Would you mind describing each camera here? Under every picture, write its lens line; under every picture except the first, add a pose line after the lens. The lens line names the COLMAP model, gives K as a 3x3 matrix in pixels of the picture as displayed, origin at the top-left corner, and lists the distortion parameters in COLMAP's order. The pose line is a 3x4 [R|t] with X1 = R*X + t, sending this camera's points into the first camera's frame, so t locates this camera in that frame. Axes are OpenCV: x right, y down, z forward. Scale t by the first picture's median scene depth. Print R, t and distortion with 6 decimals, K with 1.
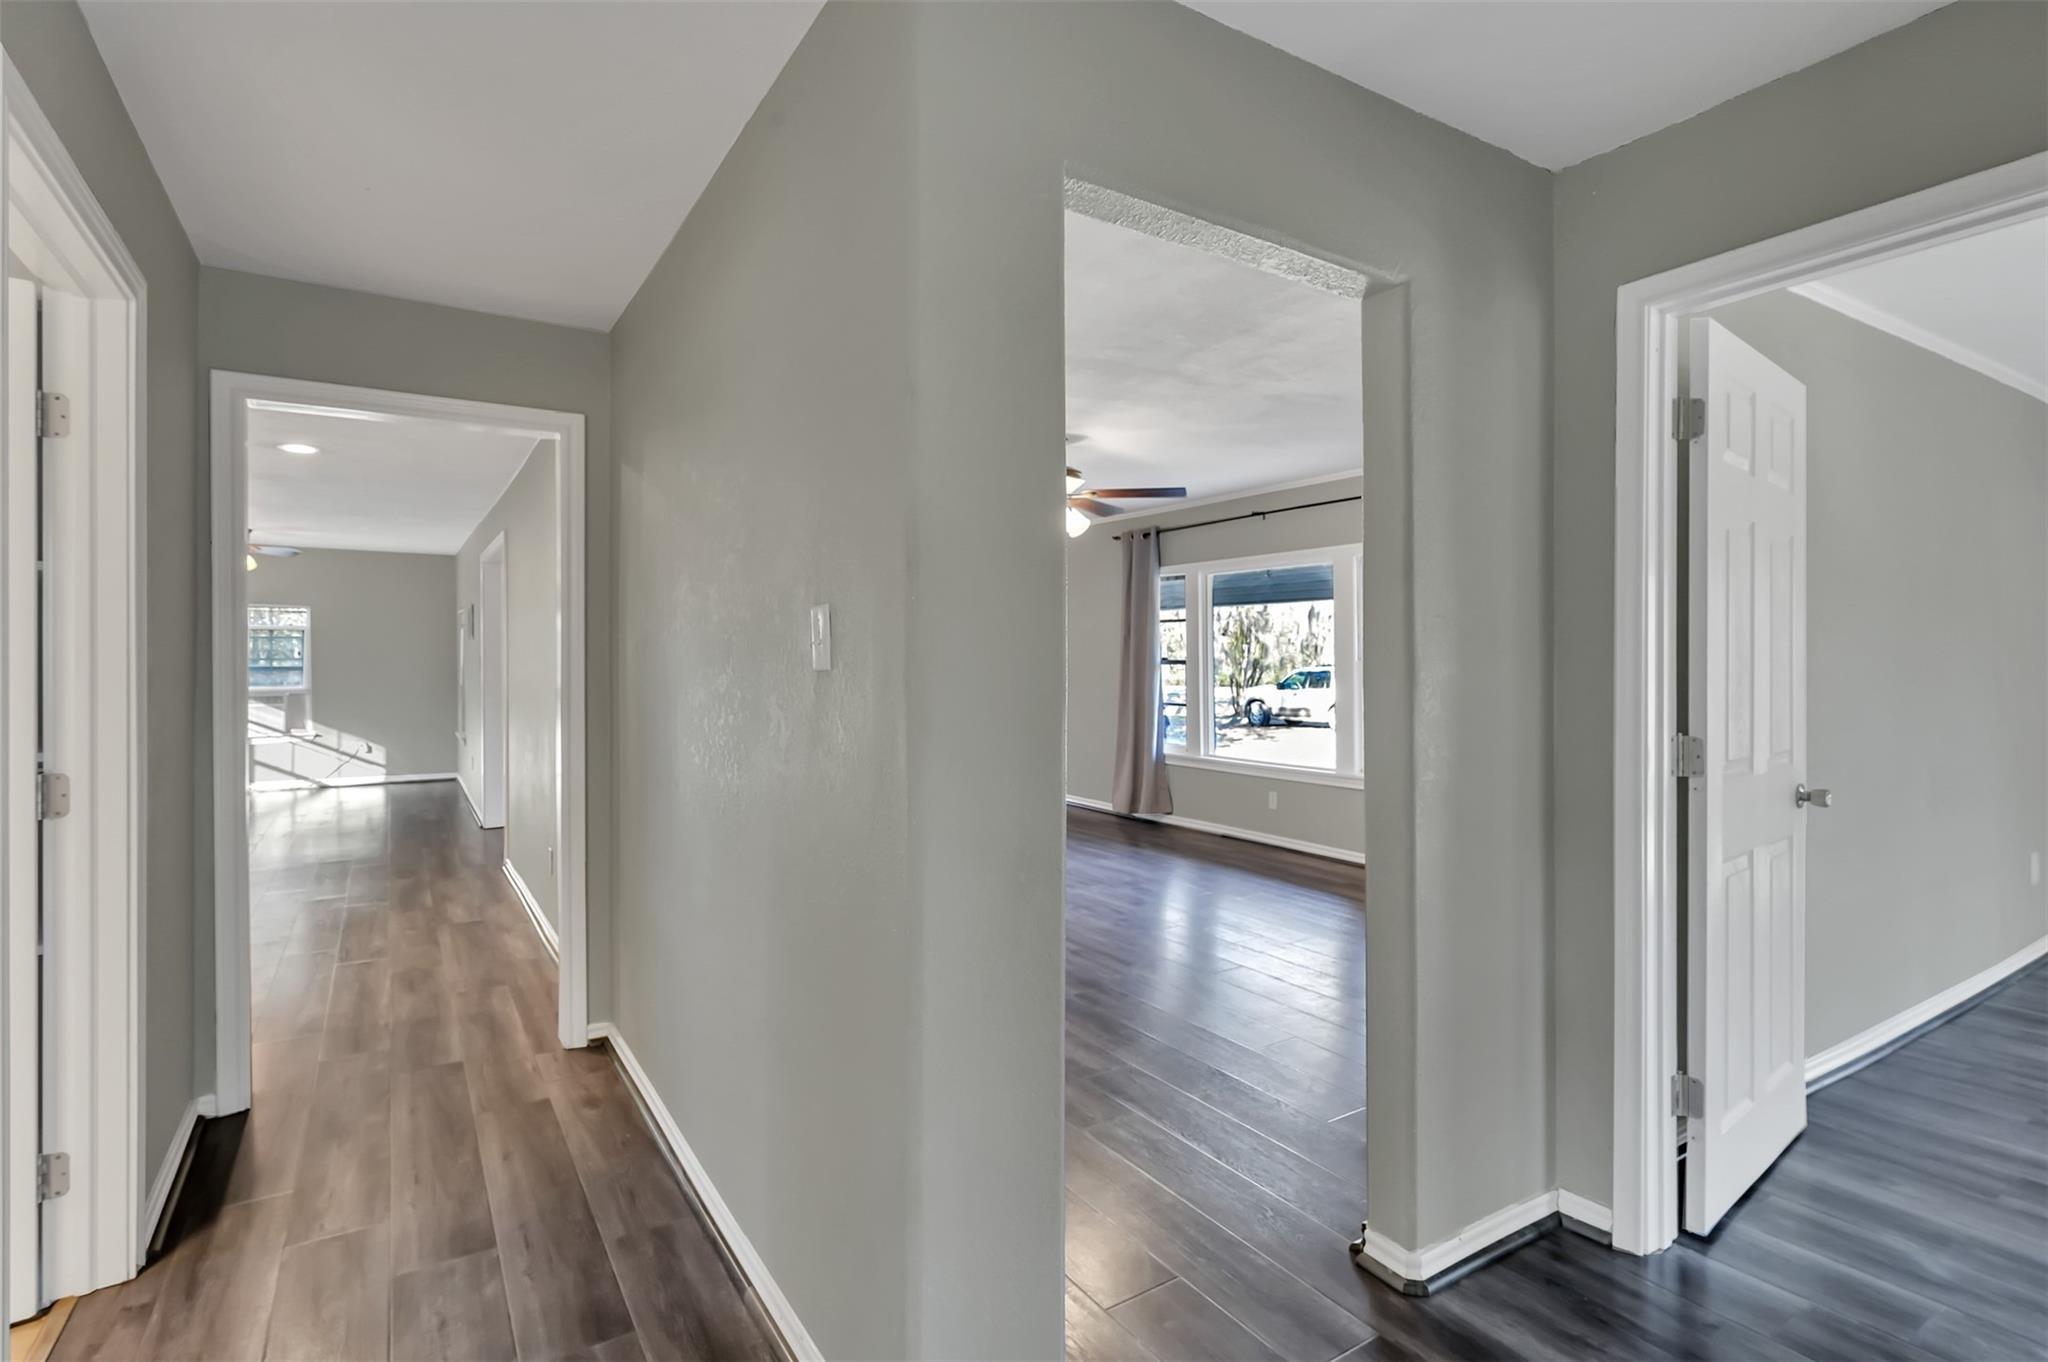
lens RADIAL K [[988.7, 0, 1029.3], [0, 988.7, 671.7], [0, 0, 1]] dist [-0.003111, -0.000357]
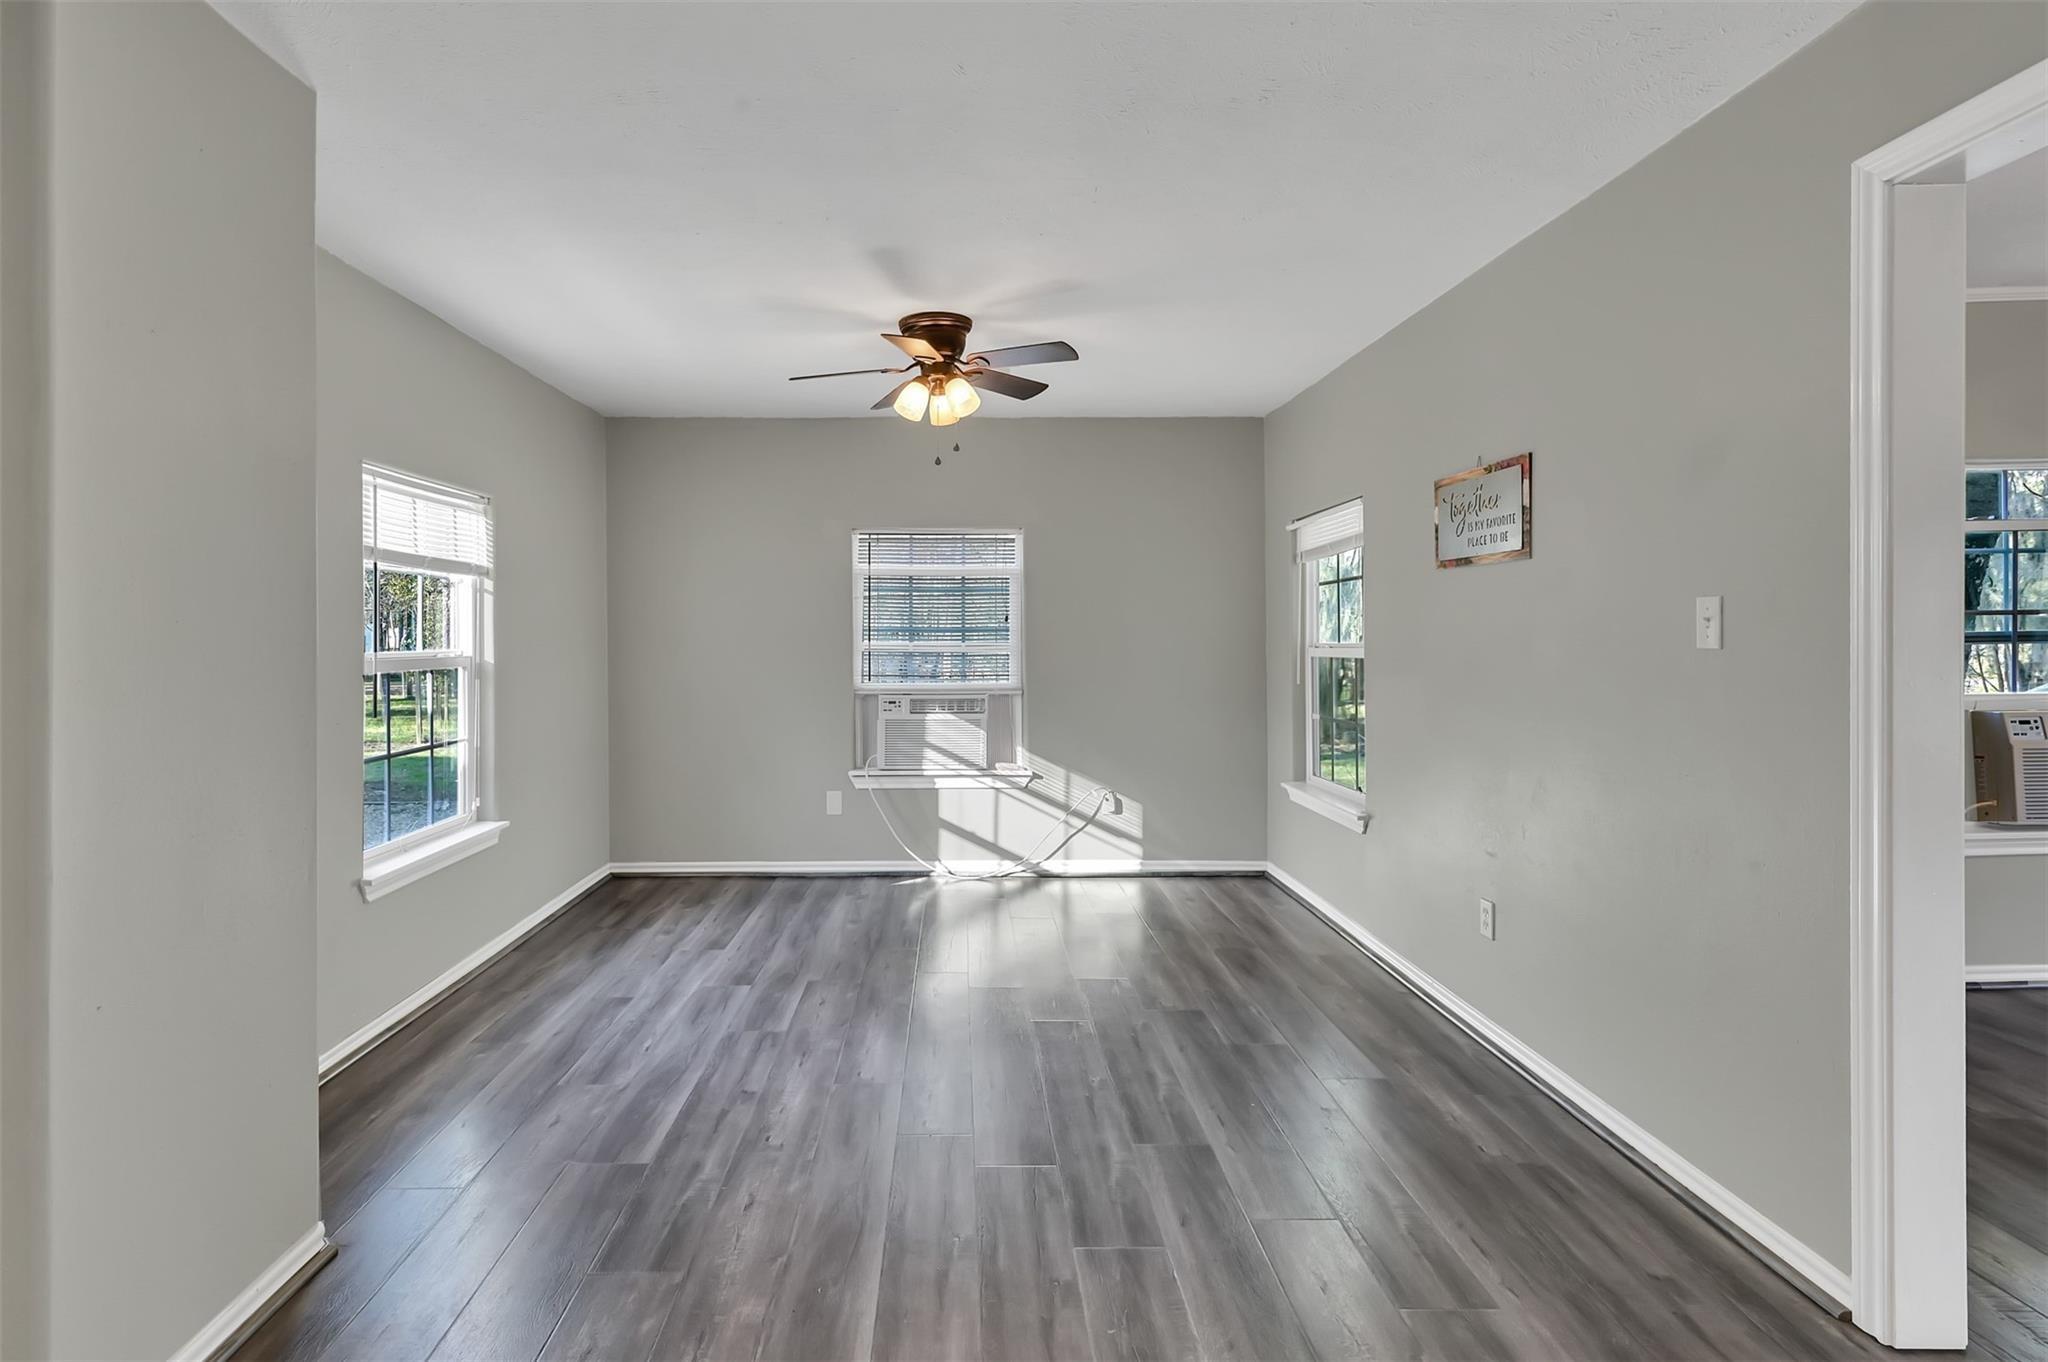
lens RADIAL K [[1081.1, 0, 987.0], [0, 1081.1, 641.8], [0, 0, 1]] dist [0.019013, -0.000050]
pose [[0.845879, -0.003623, -0.533362, -0.435106], [-0.007717, 0.999789, -0.019029, 0.003933], [0.533318, 0.020212, 0.845673, 0.497946]]
